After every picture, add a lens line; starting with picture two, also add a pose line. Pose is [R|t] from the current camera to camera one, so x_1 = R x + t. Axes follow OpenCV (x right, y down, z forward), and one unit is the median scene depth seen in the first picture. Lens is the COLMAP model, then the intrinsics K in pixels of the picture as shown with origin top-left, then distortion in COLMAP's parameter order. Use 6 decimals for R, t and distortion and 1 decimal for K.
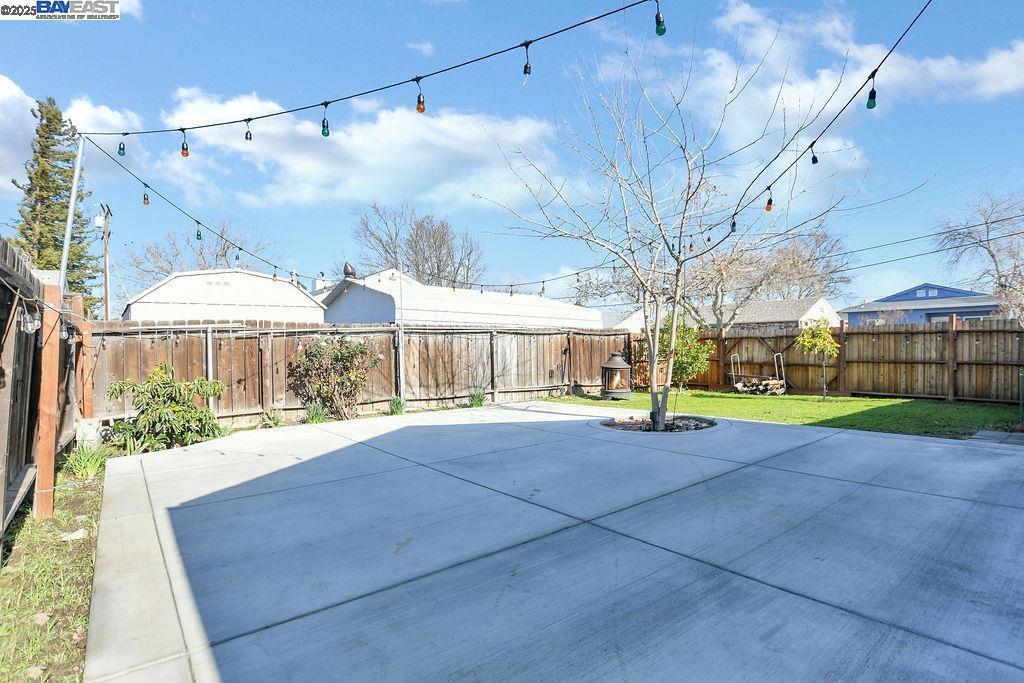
lens RADIAL K [[494.4, 0, 507.5], [0, 494.4, 346.8], [0, 0, 1]] dist [-0.026816, 0.001934]
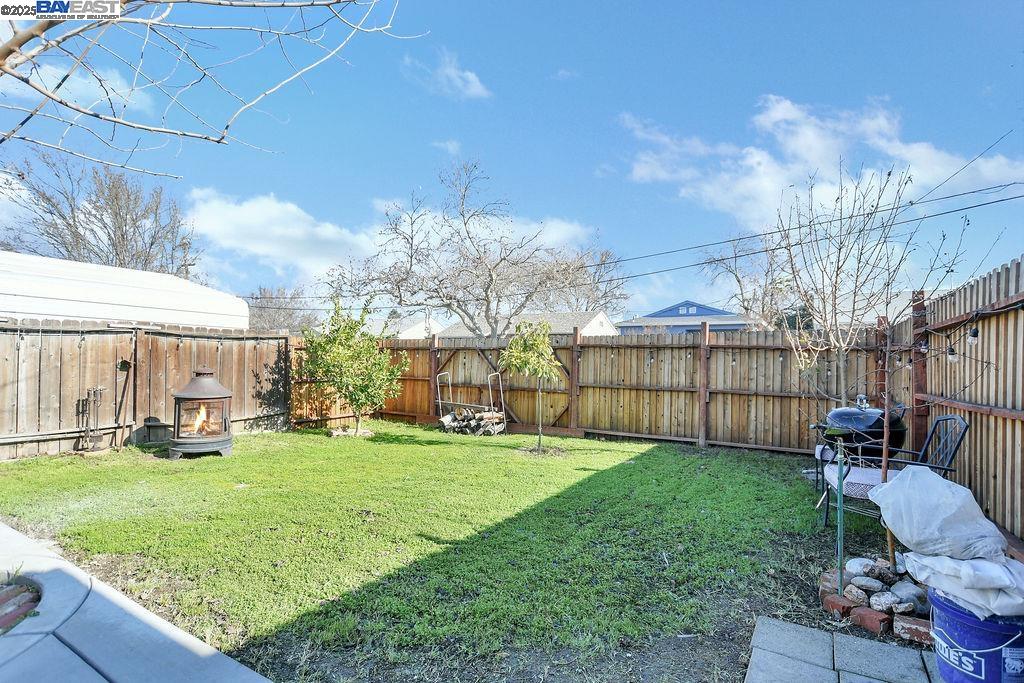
lens RADIAL K [[494.4, 0, 507.5], [0, 494.4, 346.8], [0, 0, 1]] dist [-0.026816, 0.001934]
pose [[0.937129, 0.026737, 0.347956, 0.351790], [-0.020653, 0.999562, -0.021184, -0.009125], [-0.348371, 0.012666, 0.937271, 0.375999]]
